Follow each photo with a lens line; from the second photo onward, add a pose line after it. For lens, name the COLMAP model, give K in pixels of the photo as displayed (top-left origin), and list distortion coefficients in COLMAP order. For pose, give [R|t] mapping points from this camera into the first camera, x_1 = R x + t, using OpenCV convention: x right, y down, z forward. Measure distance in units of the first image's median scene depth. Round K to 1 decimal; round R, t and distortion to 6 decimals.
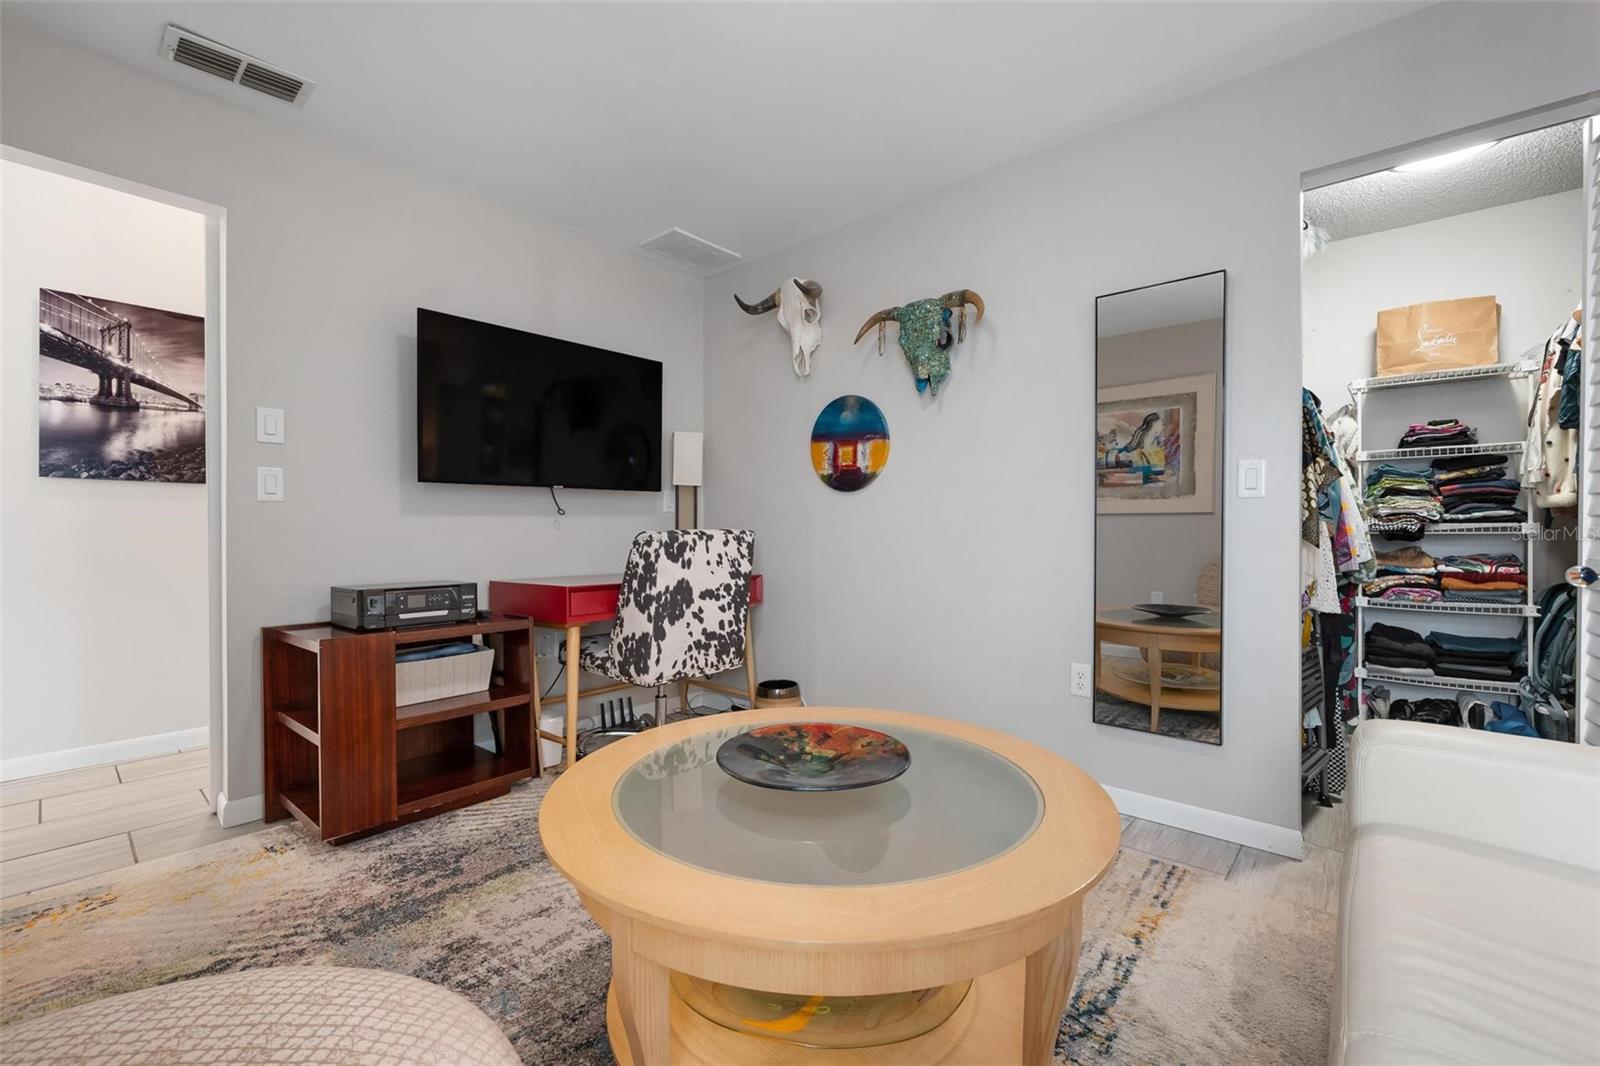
lens RADIAL K [[673.1, 0, 807.1], [0, 673.1, 535.6], [0, 0, 1]] dist [0.001522, -0.001674]
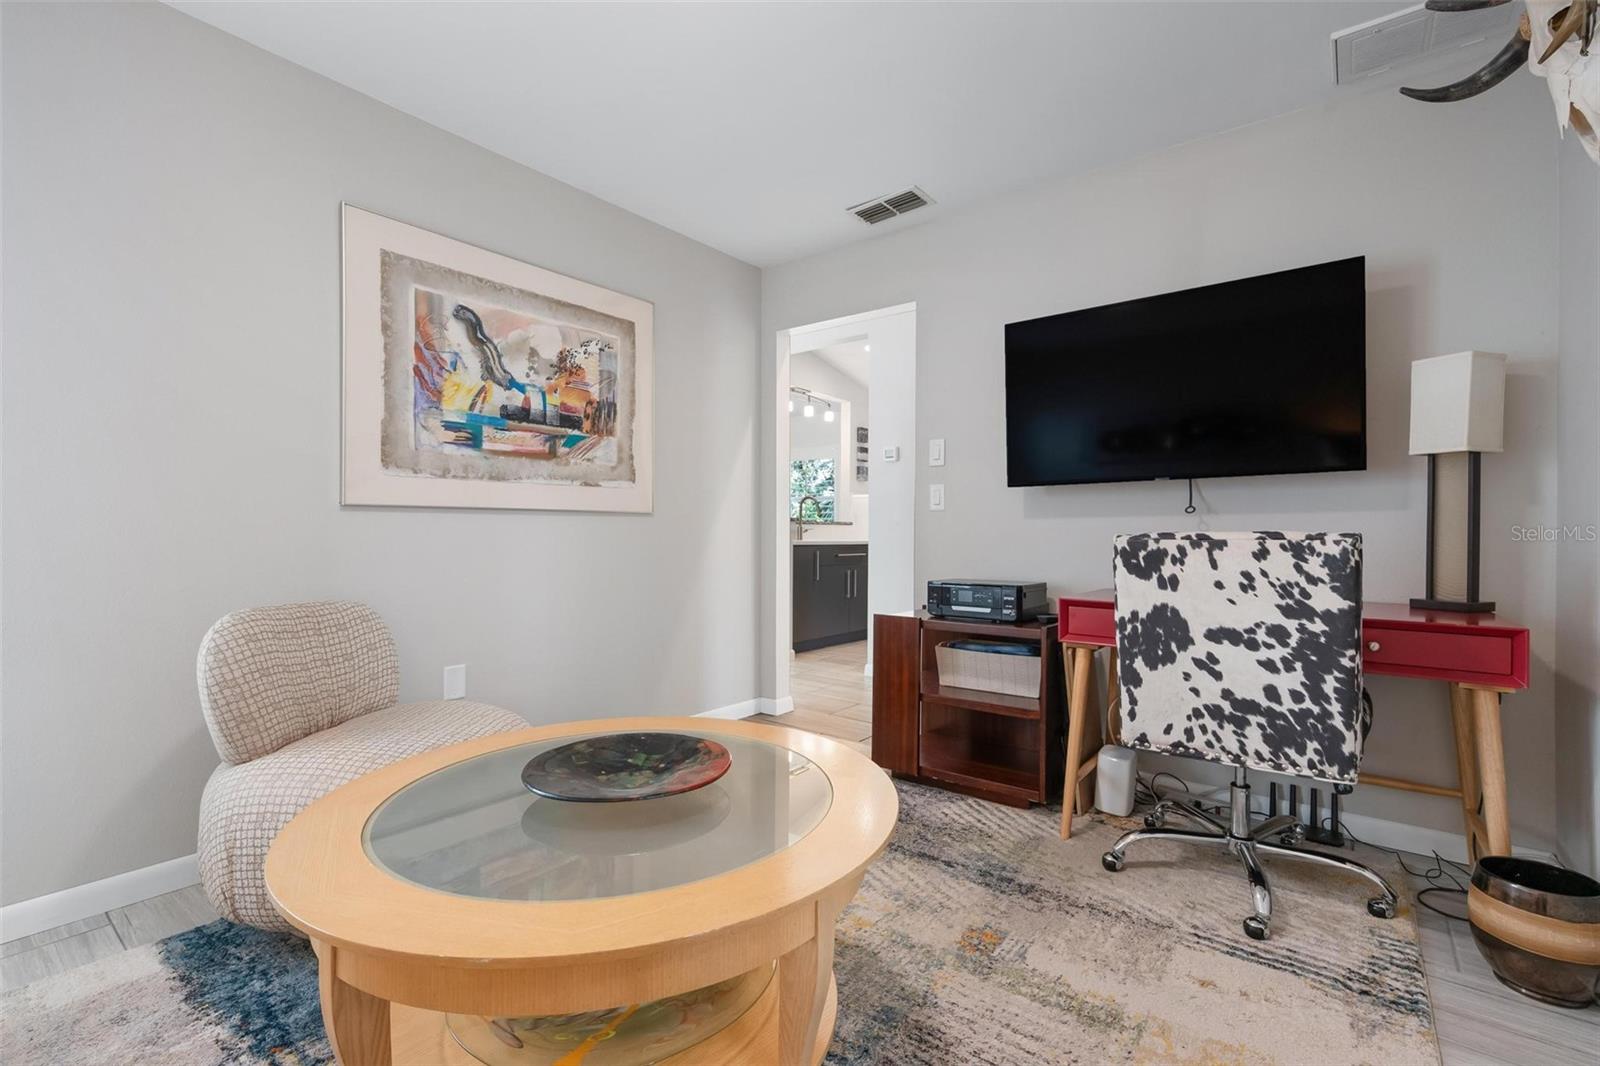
lens RADIAL K [[717.9, 0, 808.7], [0, 717.9, 536.4], [0, 0, 1]] dist [0.002237, -0.000718]
pose [[0.038809, 0.005690, -0.999230, 0.502783], [-0.011582, 0.999919, 0.005244, -0.003793], [0.999180, 0.011369, 0.038872, 0.588402]]
